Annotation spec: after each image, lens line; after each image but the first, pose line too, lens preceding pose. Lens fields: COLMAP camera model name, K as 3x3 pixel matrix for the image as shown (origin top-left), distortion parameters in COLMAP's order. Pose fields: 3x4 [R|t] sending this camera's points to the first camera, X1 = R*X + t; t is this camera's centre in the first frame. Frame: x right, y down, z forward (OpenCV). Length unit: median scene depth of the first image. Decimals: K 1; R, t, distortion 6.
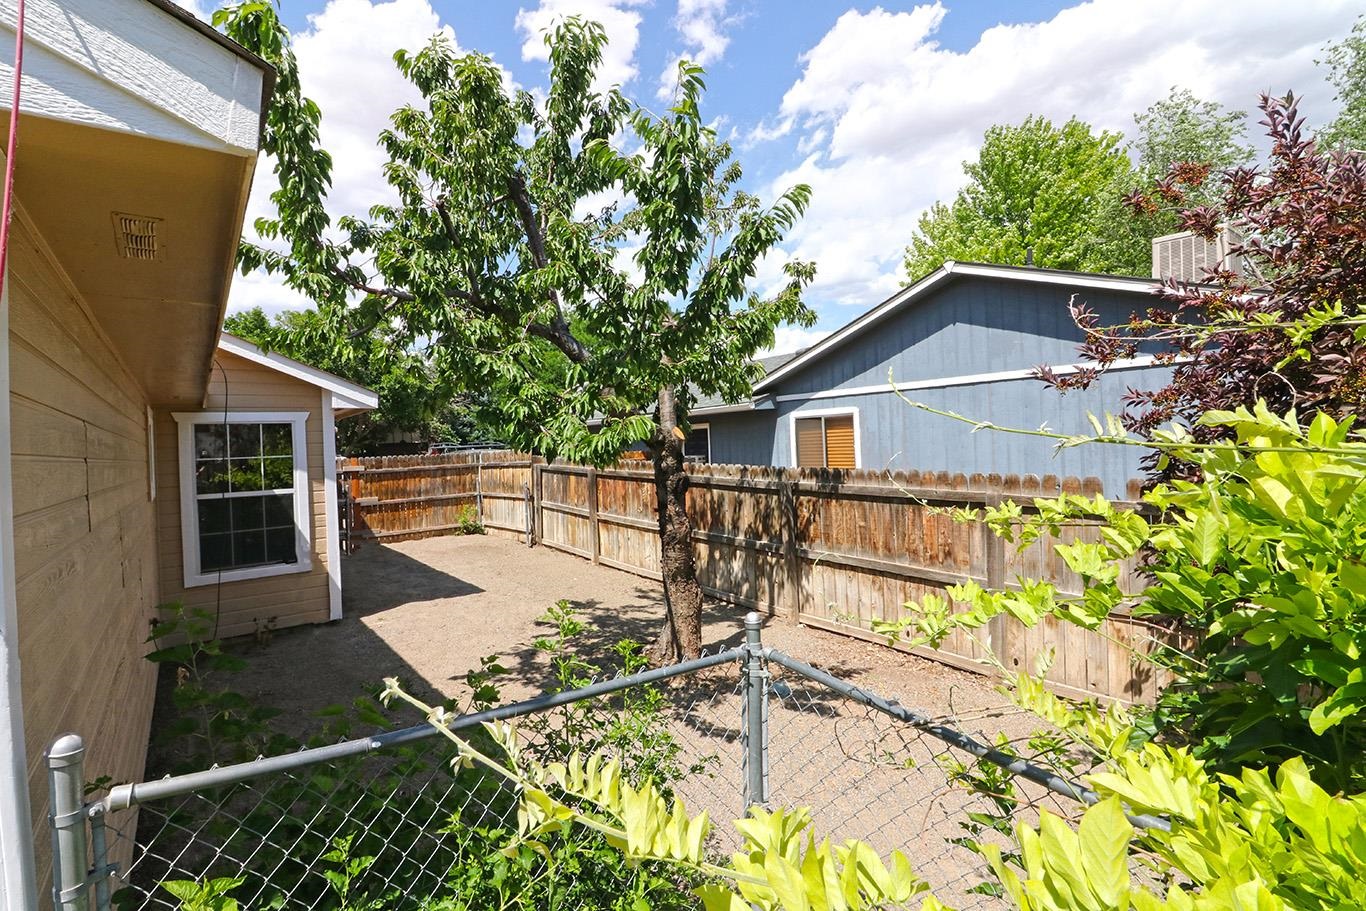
lens RADIAL K [[630.2, 0, 674.6], [0, 630.2, 442.4], [0, 0, 1]] dist [-0.029738, -0.000479]
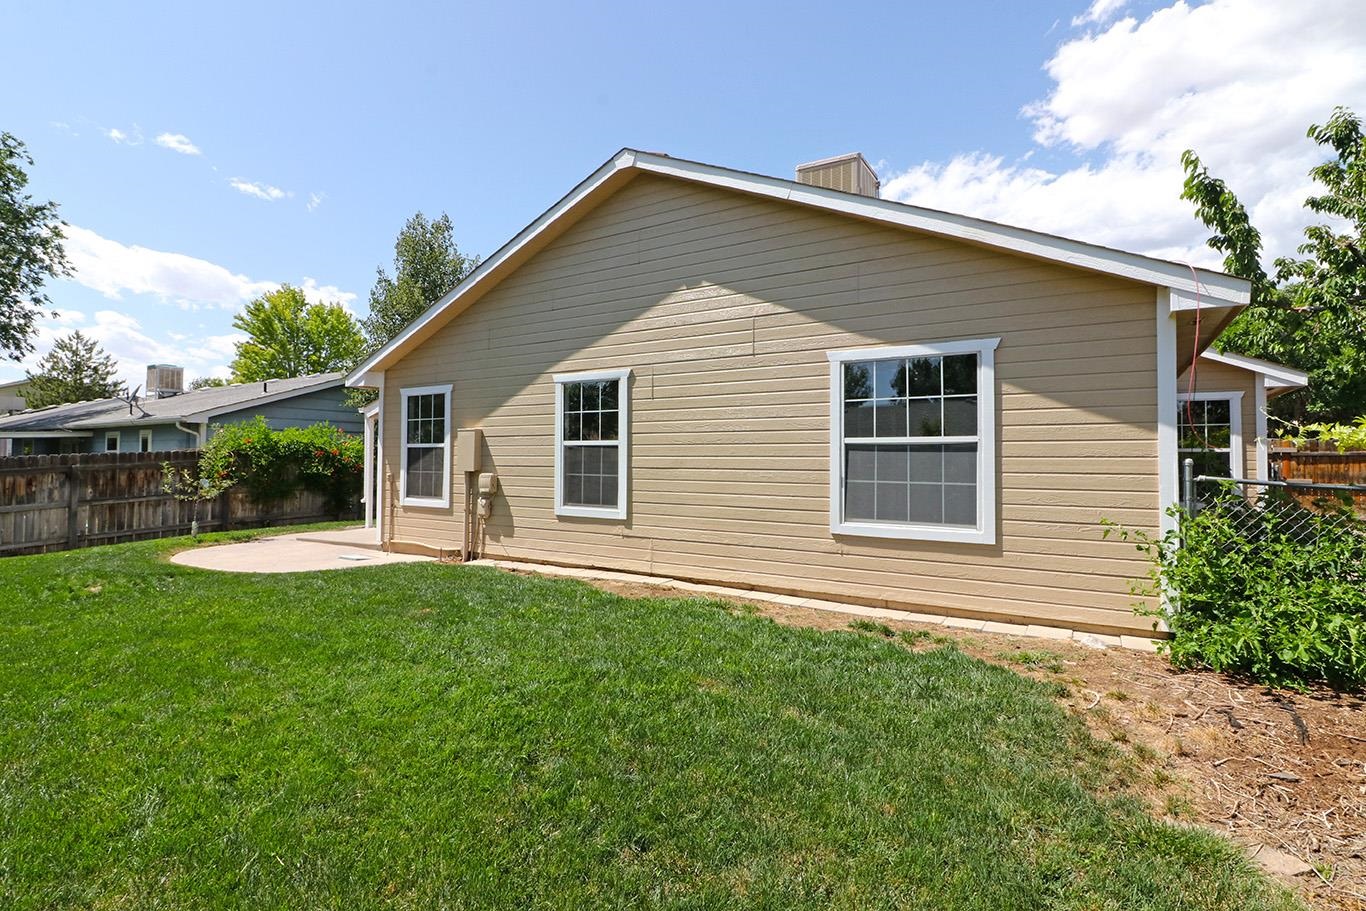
lens RADIAL K [[679.2, 0, 662.5], [0, 679.2, 442.6], [0, 0, 1]] dist [-0.022226, -0.000699]
pose [[0.335258, 0.015888, -0.941993, 0.331180], [-0.019312, 0.999764, 0.009989, 0.068791], [0.941929, 0.014843, 0.335485, -0.628007]]
